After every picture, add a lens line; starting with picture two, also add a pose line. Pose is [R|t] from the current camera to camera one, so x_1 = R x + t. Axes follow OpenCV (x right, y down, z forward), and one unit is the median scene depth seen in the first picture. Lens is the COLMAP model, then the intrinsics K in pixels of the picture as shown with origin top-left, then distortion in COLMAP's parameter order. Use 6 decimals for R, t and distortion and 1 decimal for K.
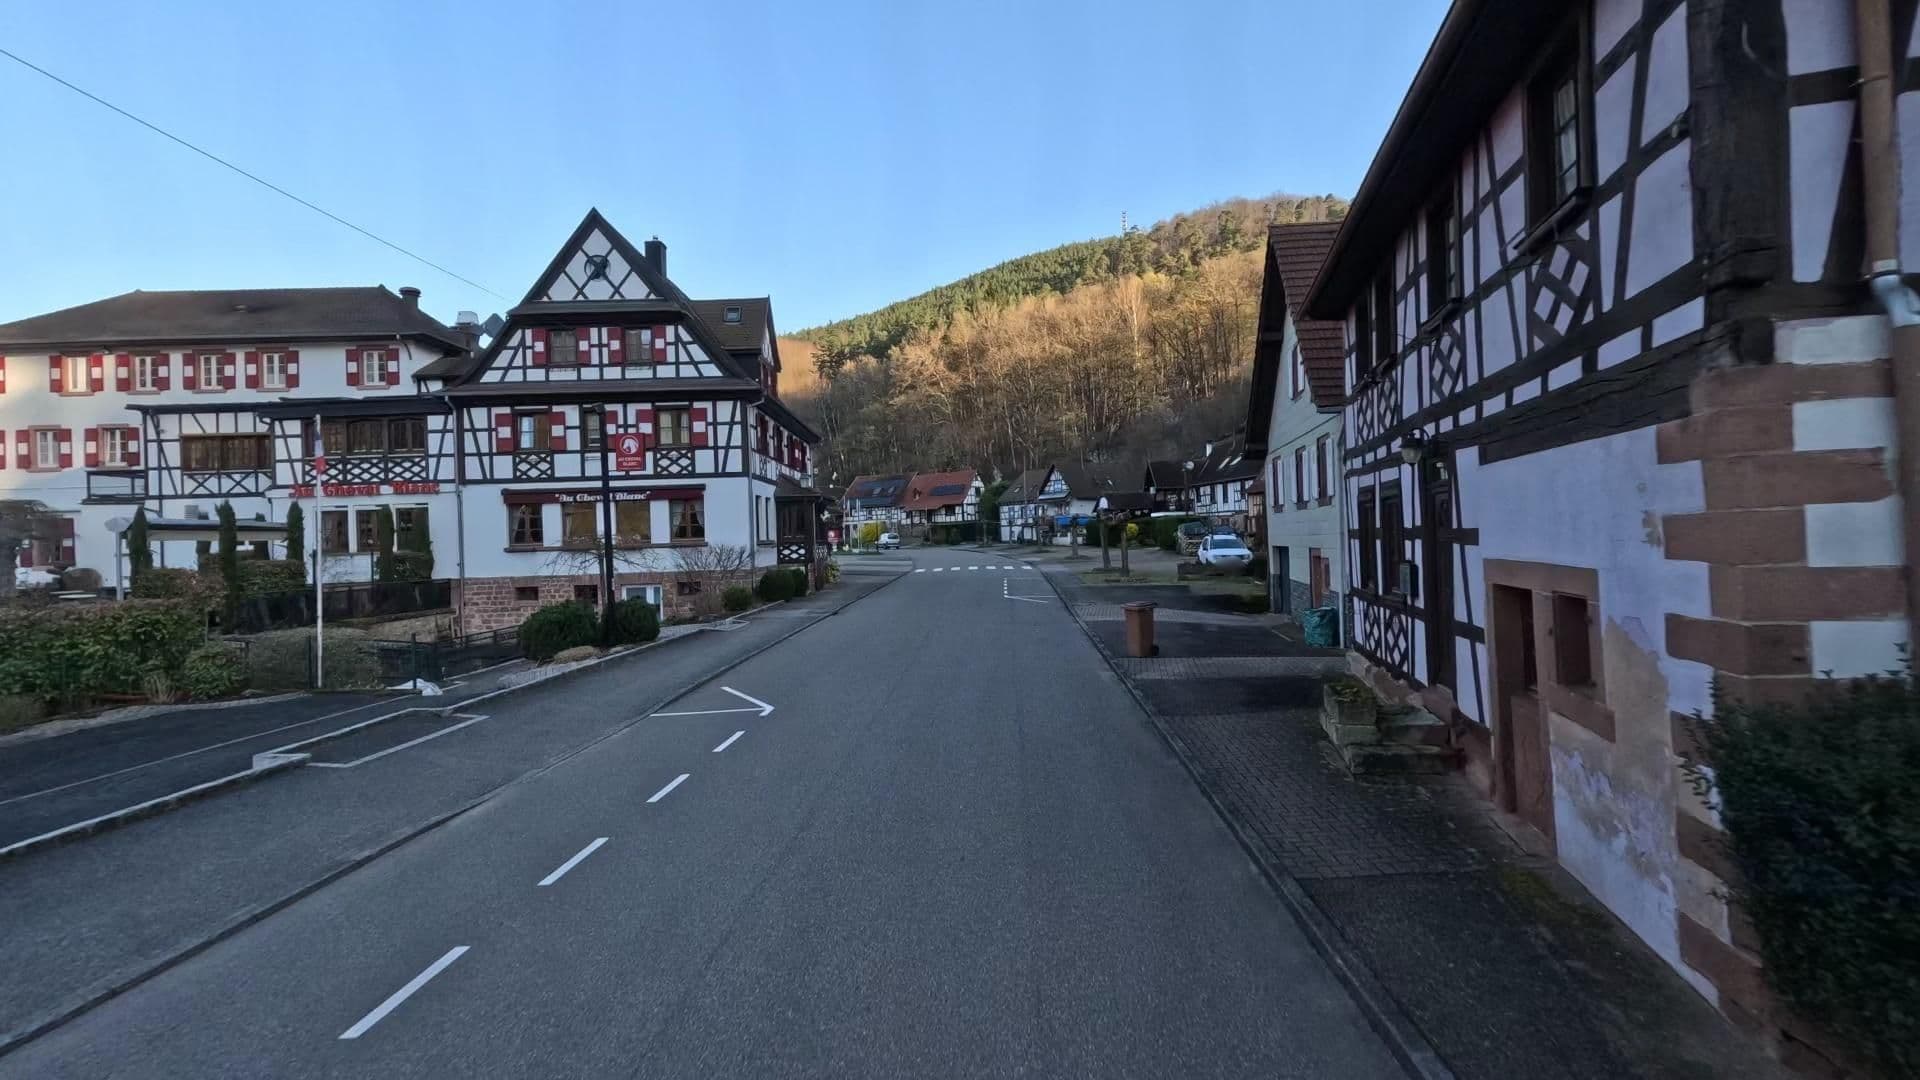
lens RADIAL K [[787.8, 0, 960.0], [0, 787.8, 540.0], [0, 0, 1]] dist [0.001033, 0.000029]
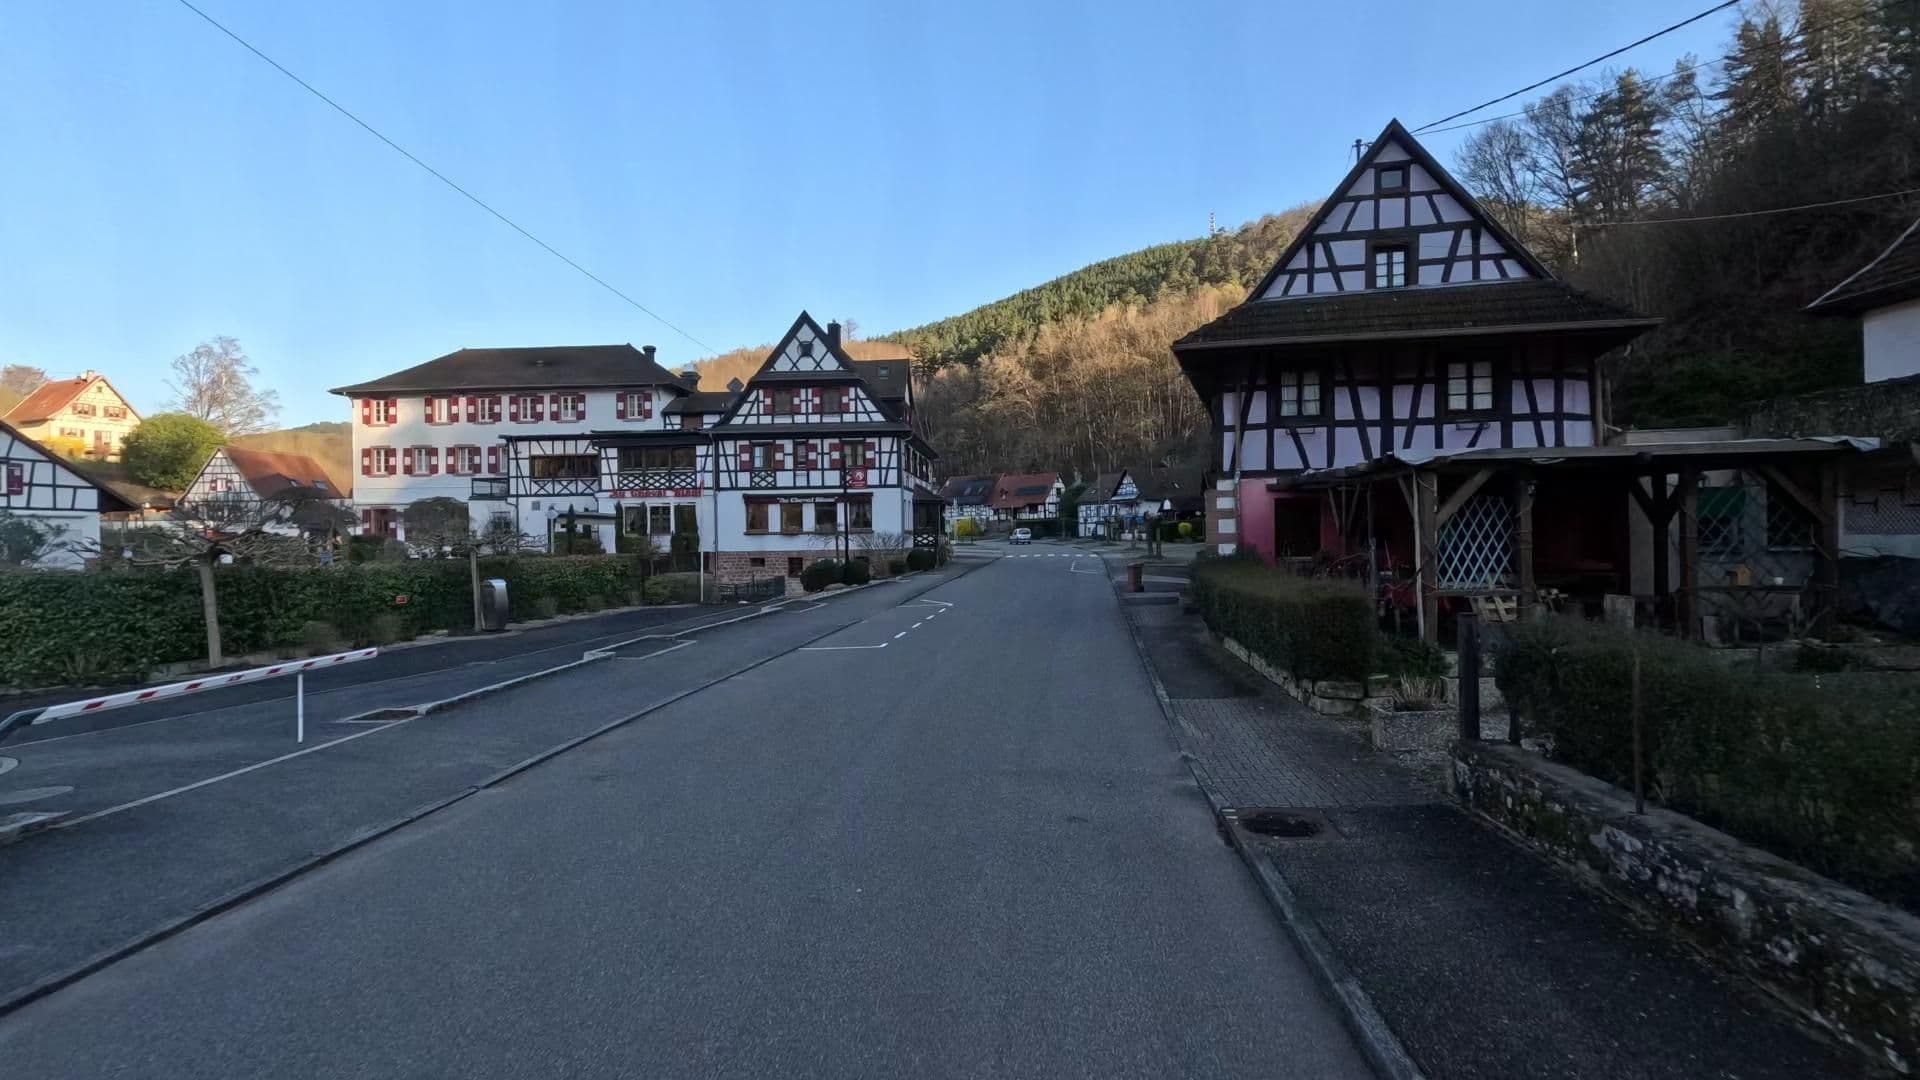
lens RADIAL K [[787.8, 0, 960.0], [0, 787.8, 540.0], [0, 0, 1]] dist [0.001033, 0.000029]
pose [[0.994421, 0.017417, -0.104035, 0.002039], [-0.016923, 0.999841, 0.005629, 0.007642], [0.104117, -0.003837, 0.994558, -0.386842]]
